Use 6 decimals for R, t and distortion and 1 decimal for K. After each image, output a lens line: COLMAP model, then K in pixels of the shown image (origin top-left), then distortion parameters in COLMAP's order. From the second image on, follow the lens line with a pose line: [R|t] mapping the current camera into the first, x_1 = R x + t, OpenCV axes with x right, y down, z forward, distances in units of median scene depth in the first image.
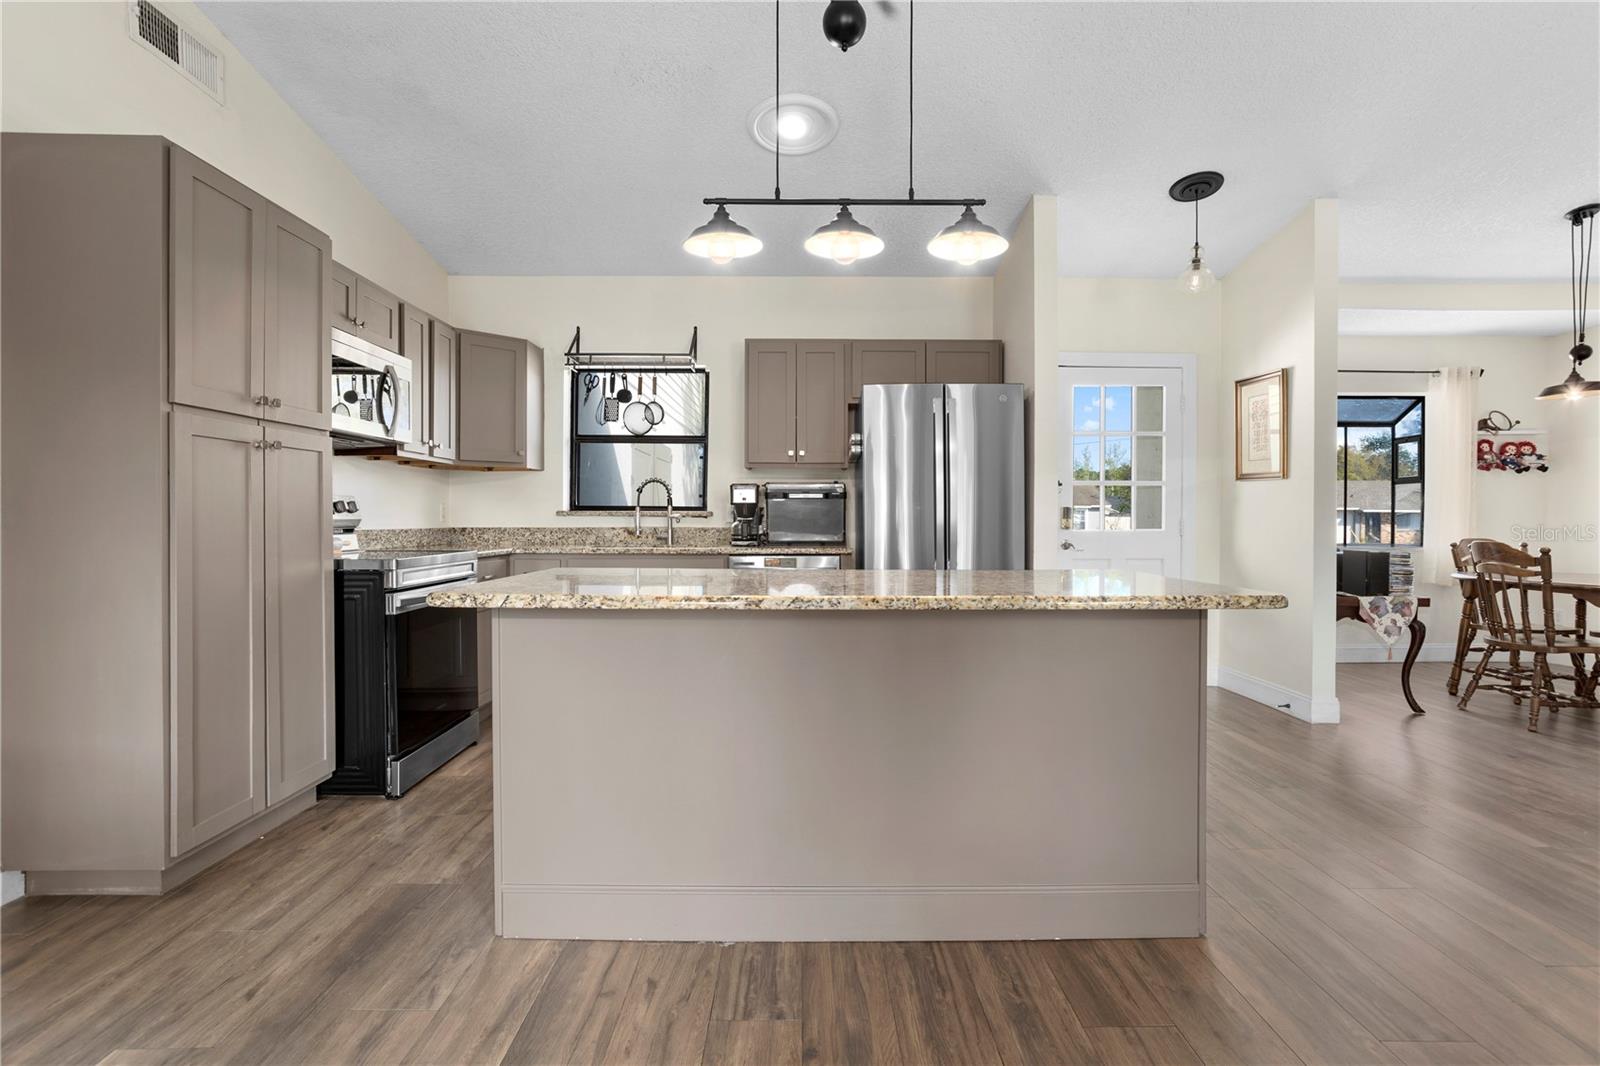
lens RADIAL K [[760.9, 0, 791.8], [0, 760.9, 516.6], [0, 0, 1]] dist [-0.067817, 0.031371]
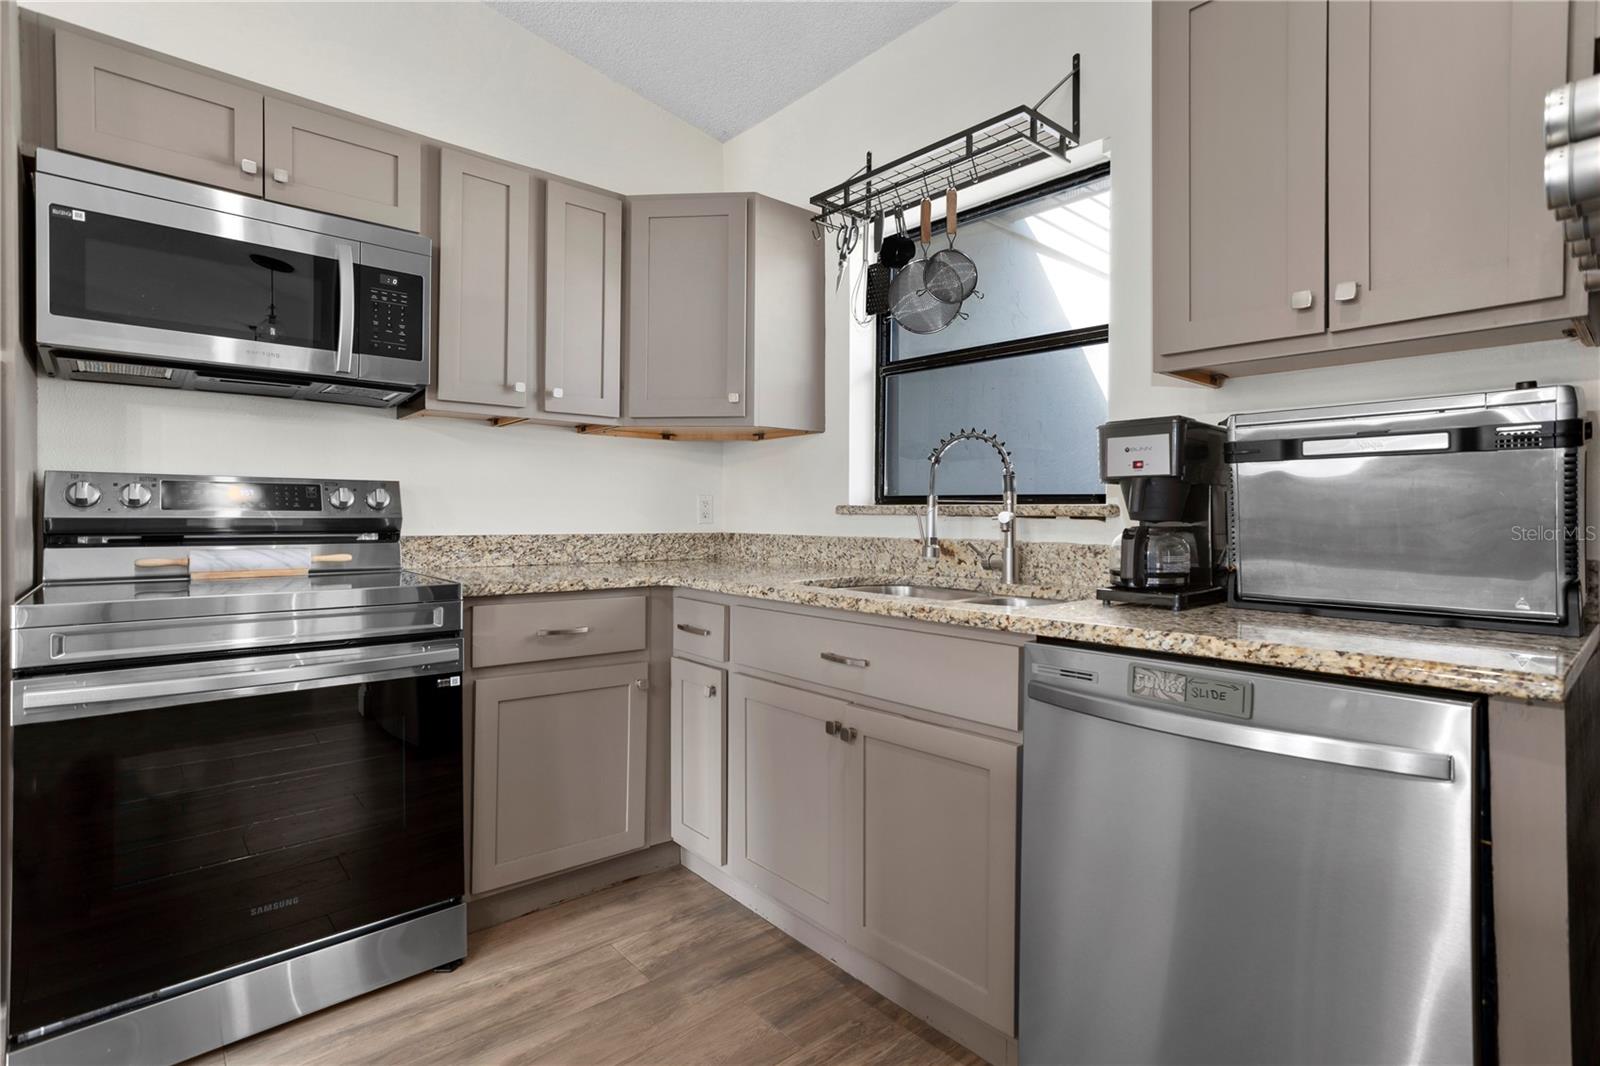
lens RADIAL K [[773.5, 0, 801.0], [0, 773.5, 516.6], [0, 0, 1]] dist [-0.050880, 0.034049]
pose [[0.666248, 0.003545, -0.745721, 0.086762], [-0.003421, 0.999993, 0.001697, -0.000510], [0.745722, 0.001420, 0.666256, 0.647084]]
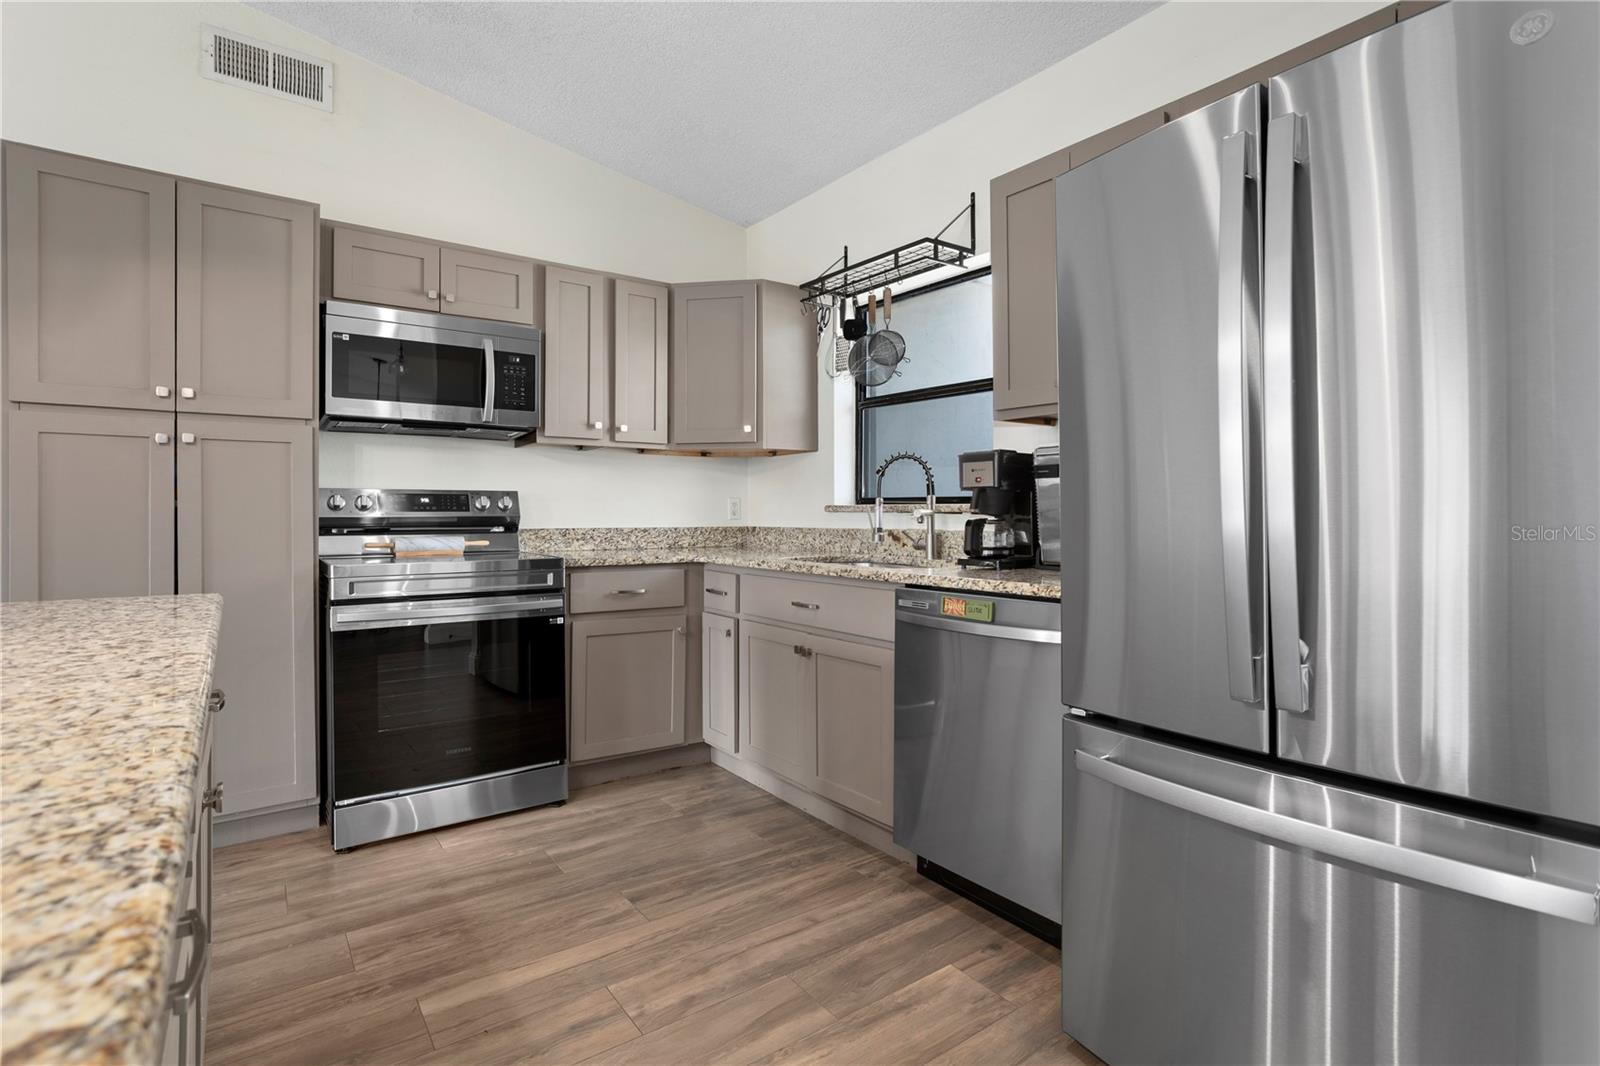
lens RADIAL K [[771.0, 0, 796.5], [0, 771.0, 512.2], [0, 0, 1]] dist [-0.053604, 0.032455]
pose [[0.599221, -0.002416, -0.800580, 0.282812], [0.002662, 0.999996, -0.001025, -0.000302], [0.800579, -0.001517, 0.599225, 0.559318]]
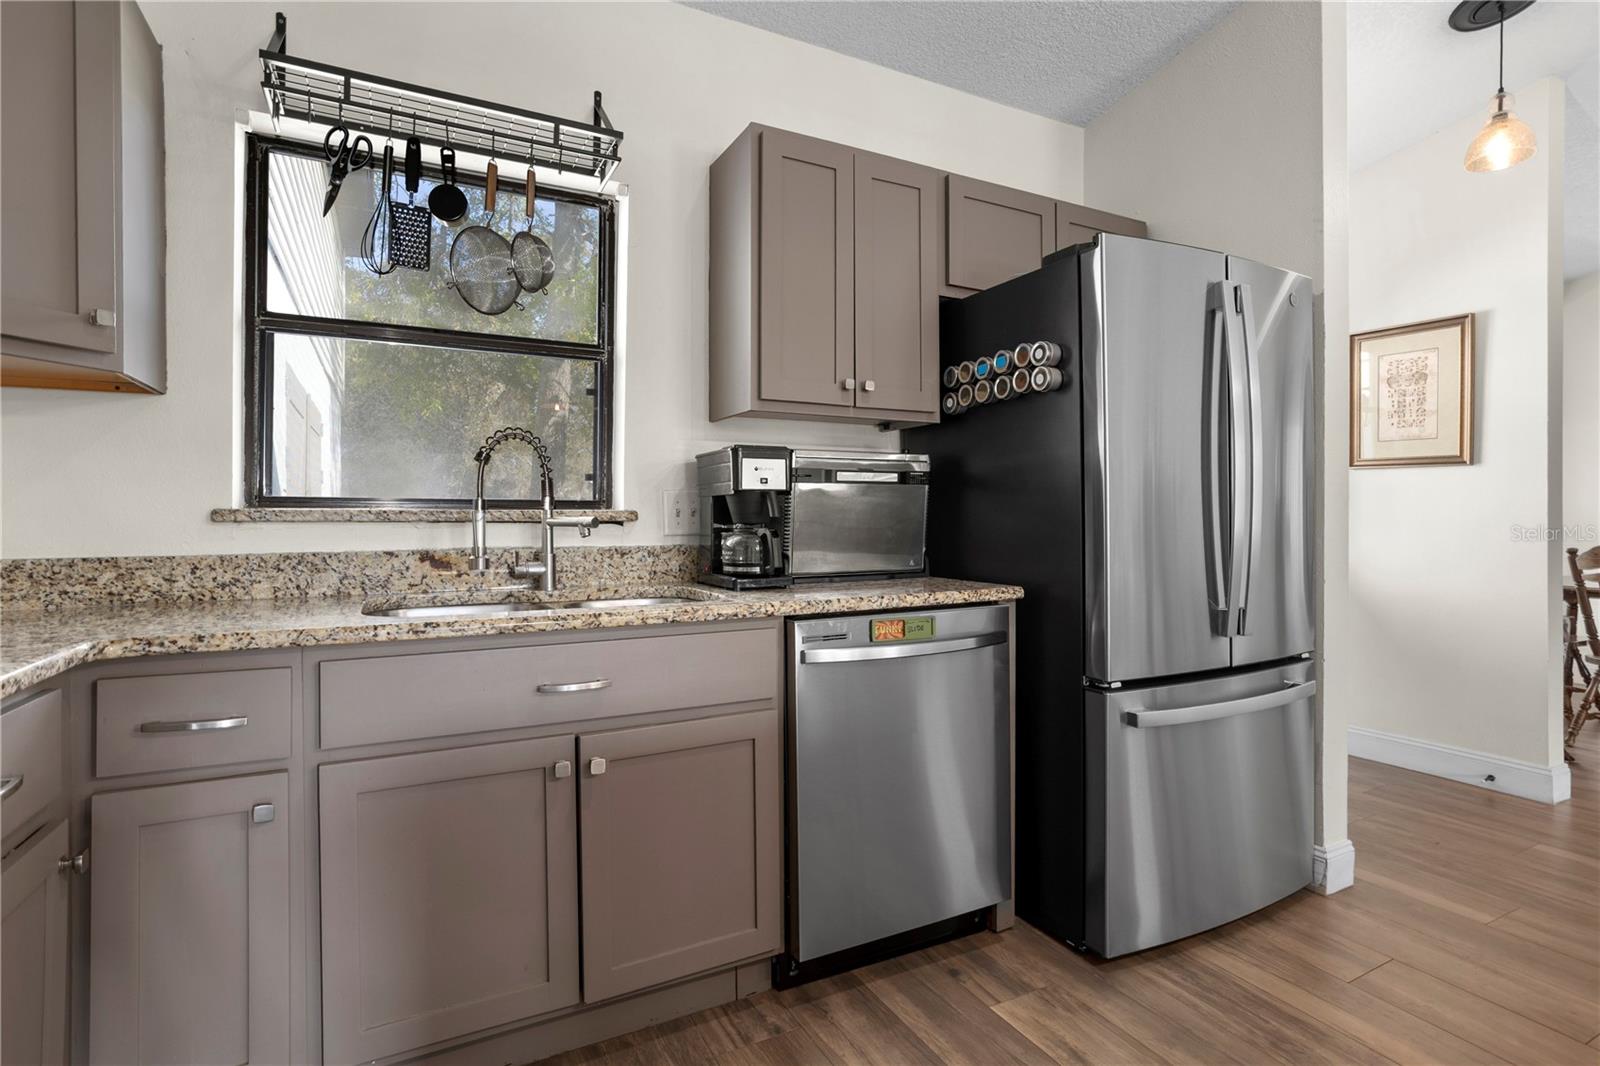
lens RADIAL K [[792.4, 0, 803.5], [0, 792.4, 521.1], [0, 0, 1]] dist [-0.055868, 0.037414]
pose [[0.883676, -0.006482, 0.468054, -0.247942], [0.005093, 0.999978, 0.004232, -0.001903], [-0.468071, -0.001356, 0.883690, 0.570365]]
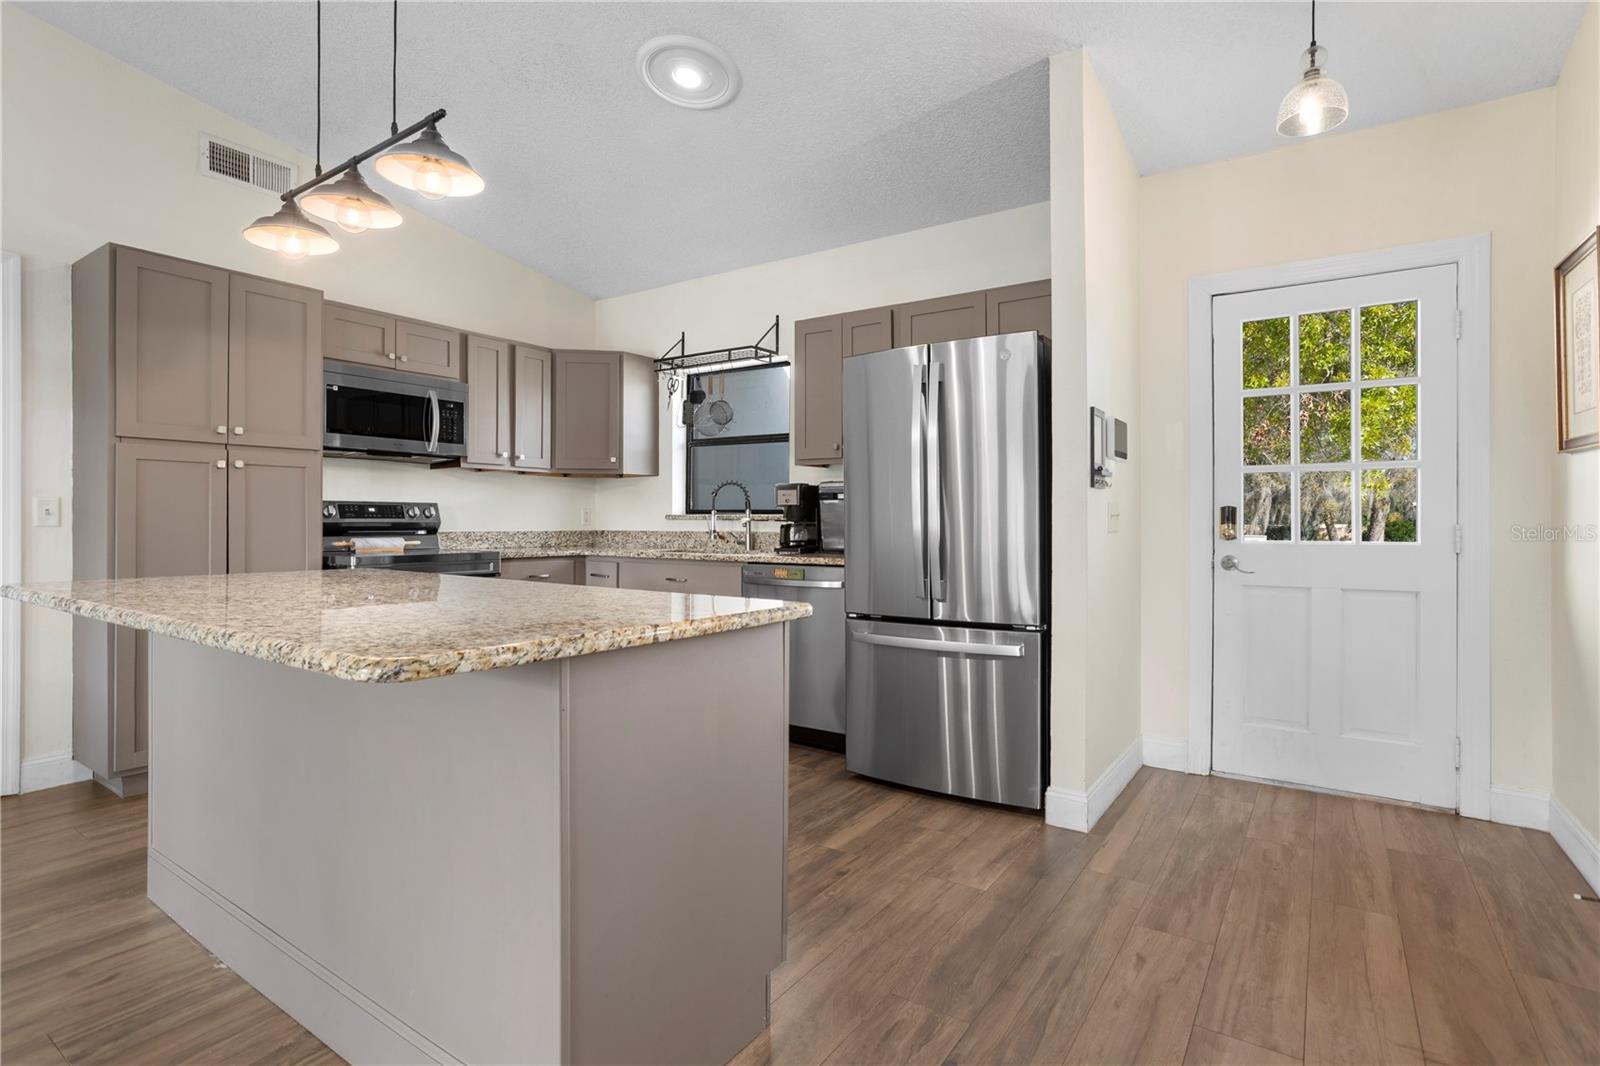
lens RADIAL K [[771.0, 0, 796.5], [0, 771.0, 512.2], [0, 0, 1]] dist [-0.053604, 0.032455]
pose [[0.831119, -0.006248, -0.556059, 0.438558], [0.000779, 0.999949, -0.010070, -0.000435], [0.556094, 0.007936, 0.831082, 0.243367]]
